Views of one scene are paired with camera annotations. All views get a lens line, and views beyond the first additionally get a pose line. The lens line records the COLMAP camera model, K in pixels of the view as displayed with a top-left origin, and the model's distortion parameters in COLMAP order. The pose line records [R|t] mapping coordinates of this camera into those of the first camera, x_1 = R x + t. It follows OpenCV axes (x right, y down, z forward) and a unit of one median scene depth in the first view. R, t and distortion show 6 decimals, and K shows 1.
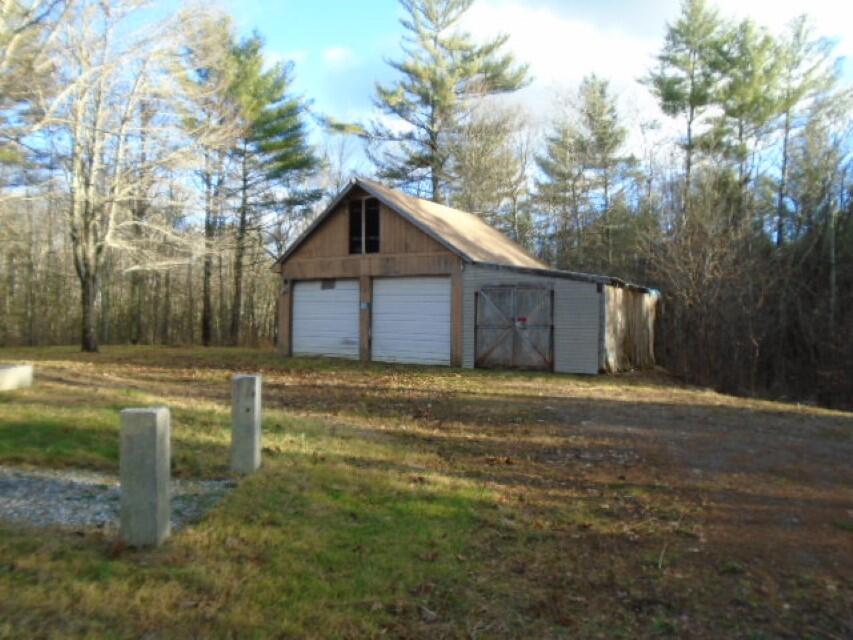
lens RADIAL K [[658.5, 0, 426.5], [0, 658.5, 320.0], [0, 0, 1]] dist [-0.008655, -0.003755]
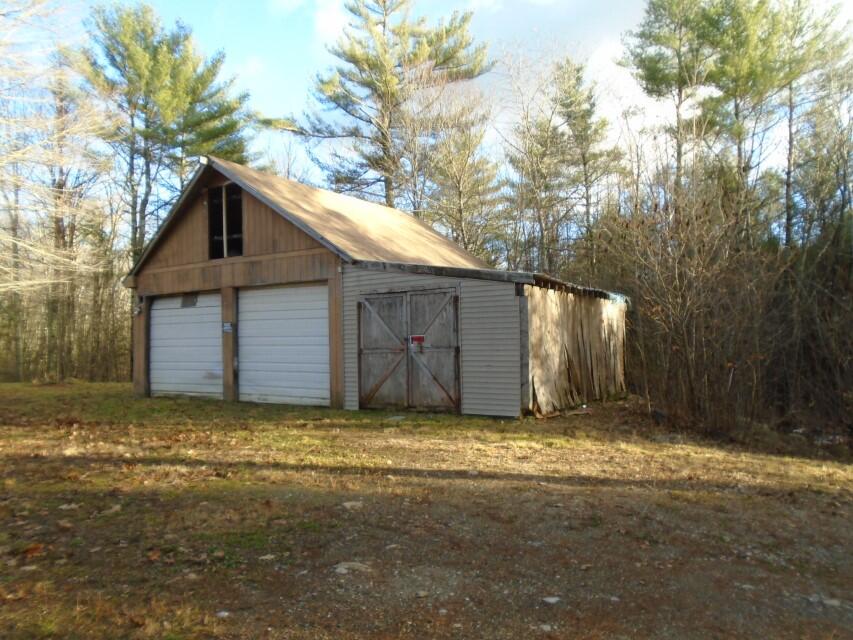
lens RADIAL K [[658.5, 0, 426.5], [0, 658.5, 320.0], [0, 0, 1]] dist [-0.008655, -0.003755]
pose [[0.999367, -0.030264, -0.018705, 0.084806], [0.029620, 0.998990, -0.033791, 0.001397], [0.019709, 0.033216, 0.999254, 0.150115]]
